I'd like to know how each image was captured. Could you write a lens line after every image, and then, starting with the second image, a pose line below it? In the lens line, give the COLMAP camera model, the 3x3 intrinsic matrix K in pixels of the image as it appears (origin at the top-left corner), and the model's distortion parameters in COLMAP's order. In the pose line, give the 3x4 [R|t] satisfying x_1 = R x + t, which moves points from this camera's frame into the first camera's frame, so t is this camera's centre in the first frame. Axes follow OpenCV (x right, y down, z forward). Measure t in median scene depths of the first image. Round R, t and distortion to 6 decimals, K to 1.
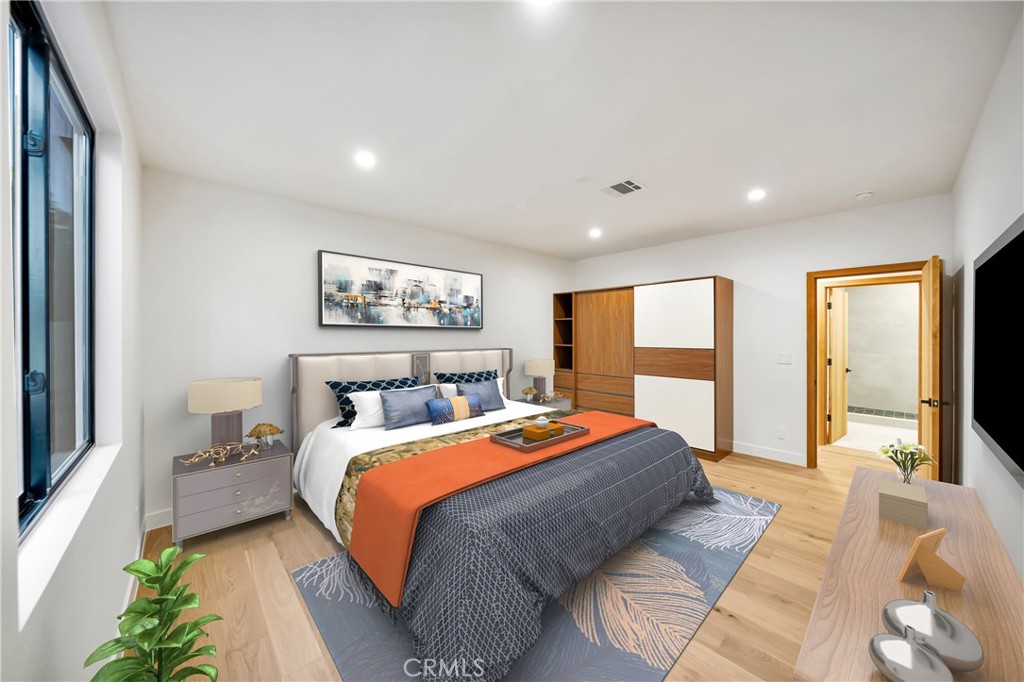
lens RADIAL K [[359.1, 0, 513.5], [0, 359.1, 338.2], [0, 0, 1]] dist [0.000424, -0.000068]
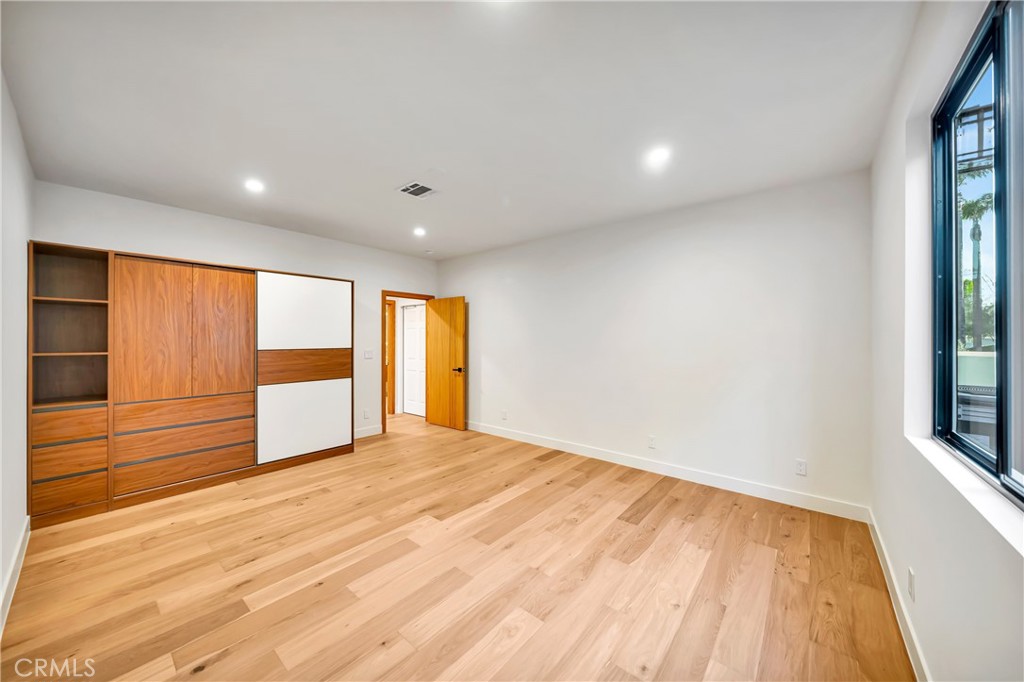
lens RADIAL K [[359.1, 0, 510.6], [0, 359.1, 339.8], [0, 0, 1]] dist [0.000424, -0.000068]
pose [[-0.122654, -0.001330, 0.992449, -0.486957], [0.007674, 0.999968, 0.002288, 0.005169], [-0.992420, 0.007897, -0.122640, 0.557471]]
